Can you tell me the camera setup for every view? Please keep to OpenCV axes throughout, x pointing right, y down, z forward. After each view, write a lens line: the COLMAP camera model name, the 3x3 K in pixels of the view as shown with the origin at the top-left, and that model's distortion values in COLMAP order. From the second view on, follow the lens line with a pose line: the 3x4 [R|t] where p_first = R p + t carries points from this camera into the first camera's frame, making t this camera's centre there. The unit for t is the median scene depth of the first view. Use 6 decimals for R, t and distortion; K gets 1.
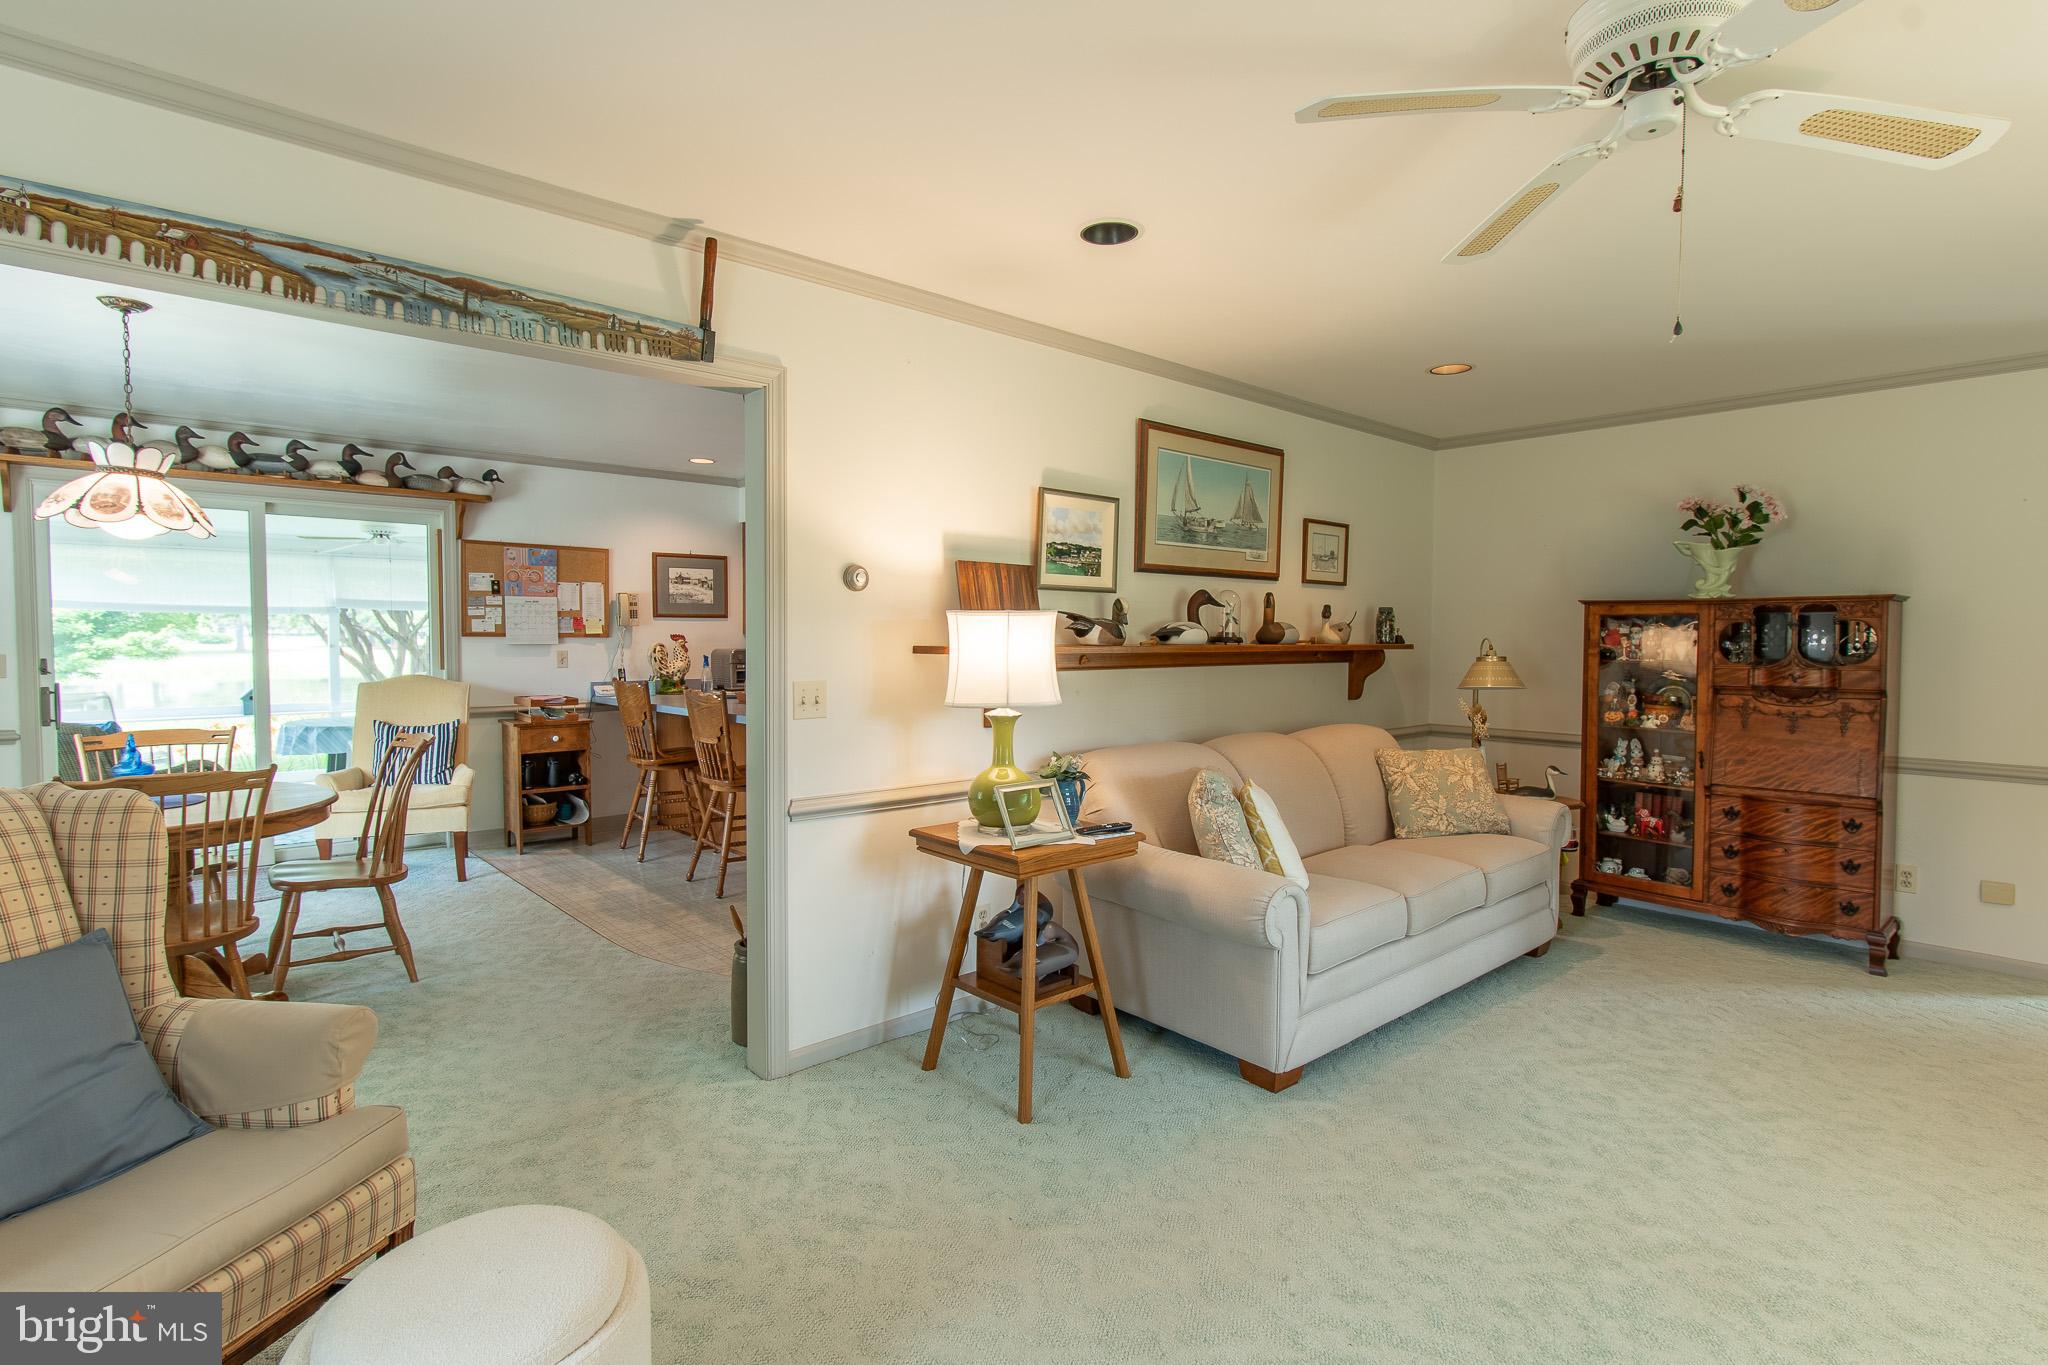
lens RADIAL K [[987.9, 0, 1028.4], [0, 987.9, 678.1], [0, 0, 1]] dist [0.002149, -0.012427]
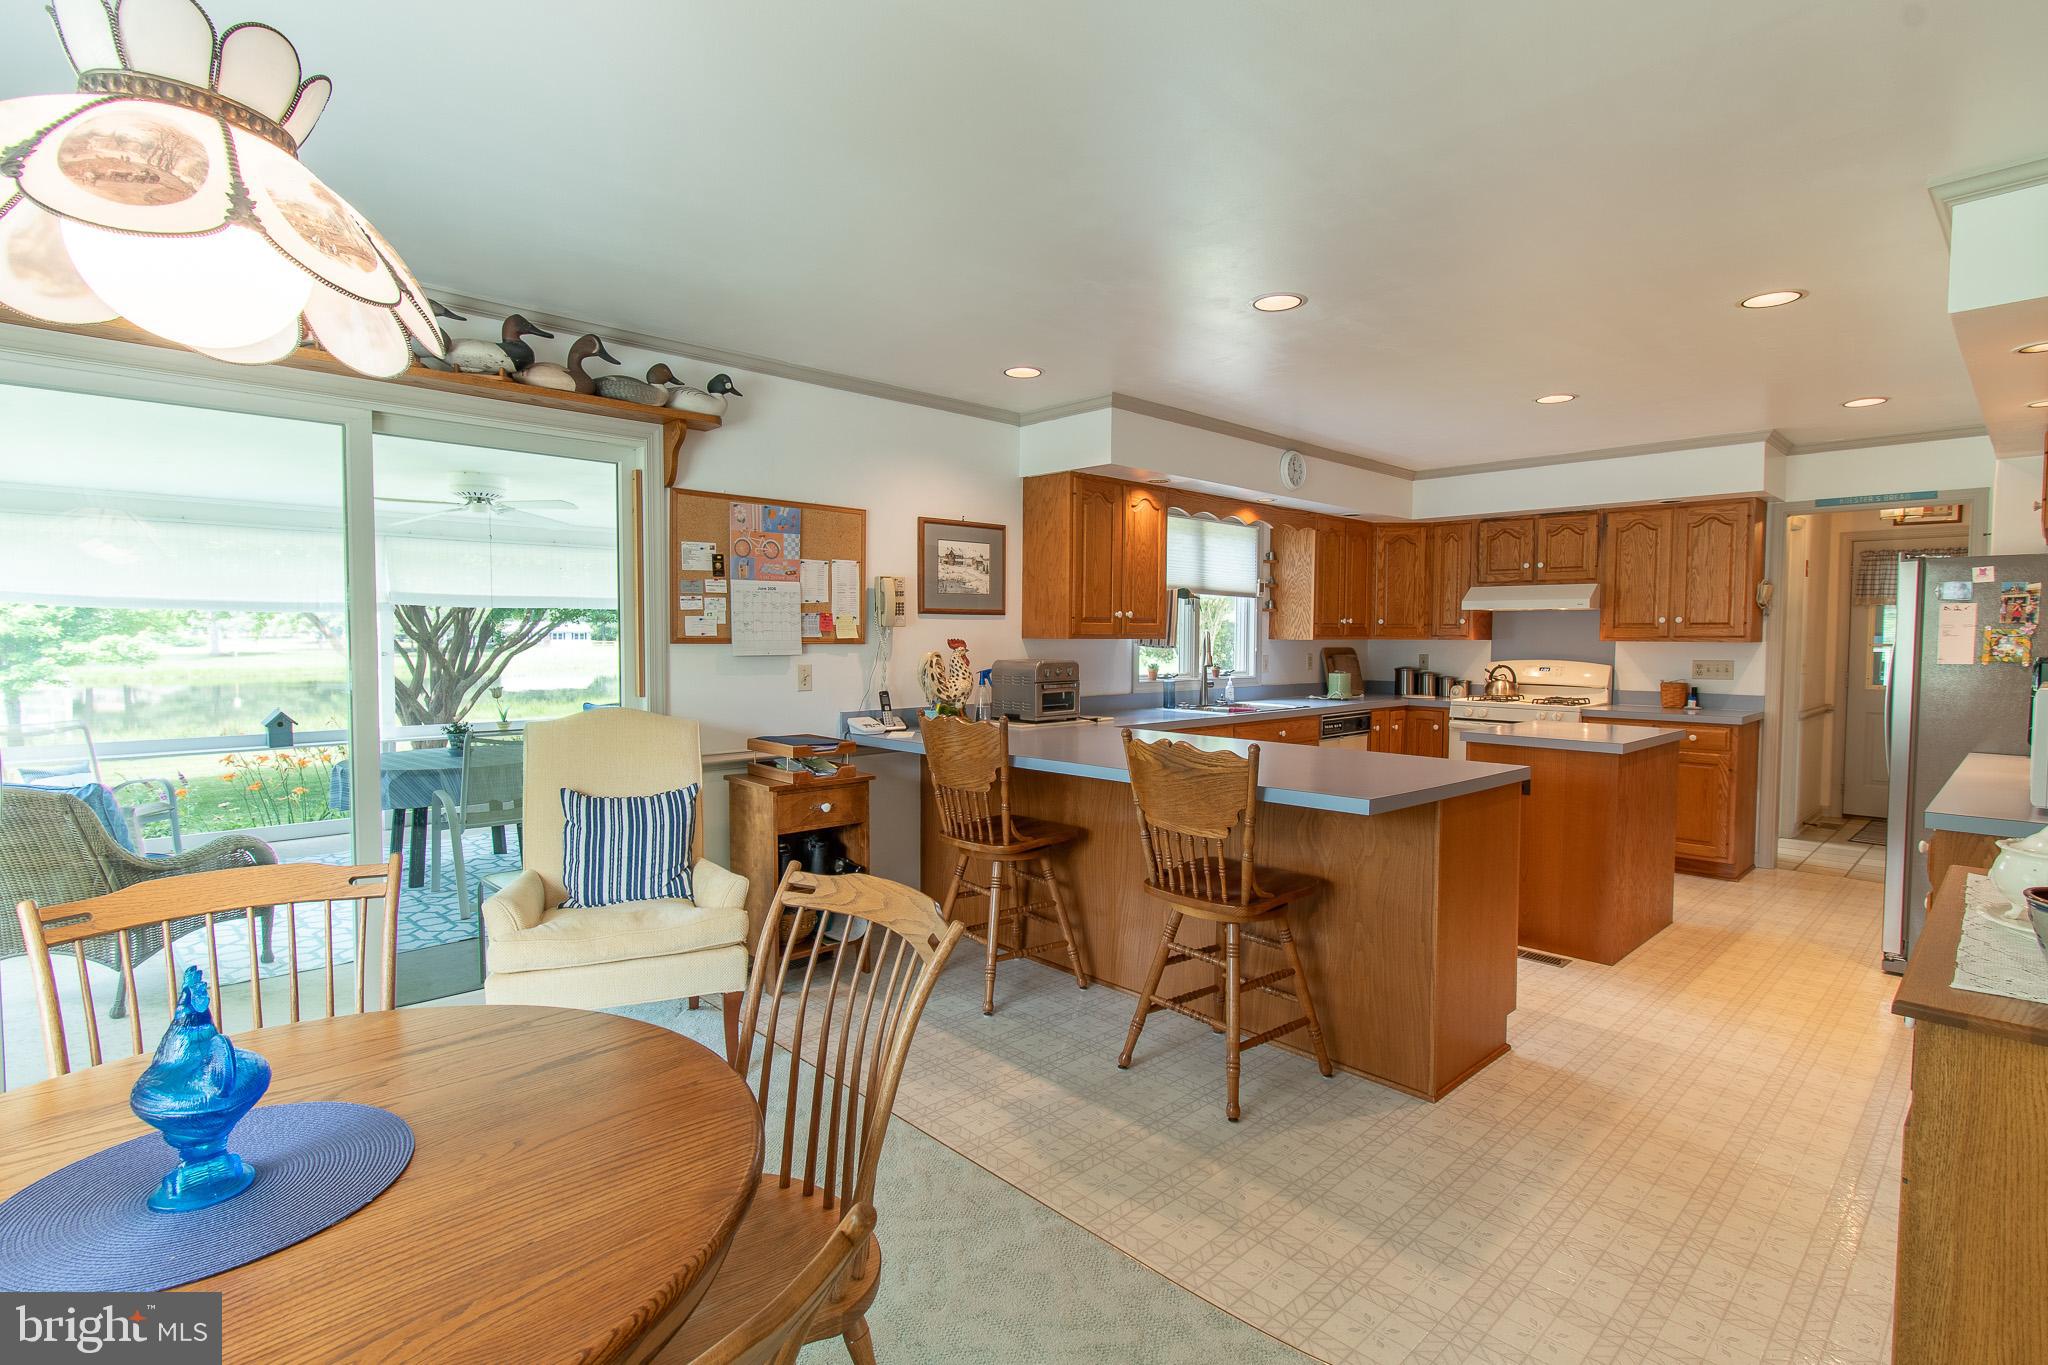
lens RADIAL K [[978.7, 0, 1018.5], [0, 978.7, 677.3], [0, 0, 1]] dist [0.002051, -0.006579]
pose [[0.999898, -0.002080, 0.014135, -0.347548], [0.002112, 0.999995, -0.002227, -0.018179], [-0.014130, 0.002257, 0.999898, 0.362688]]
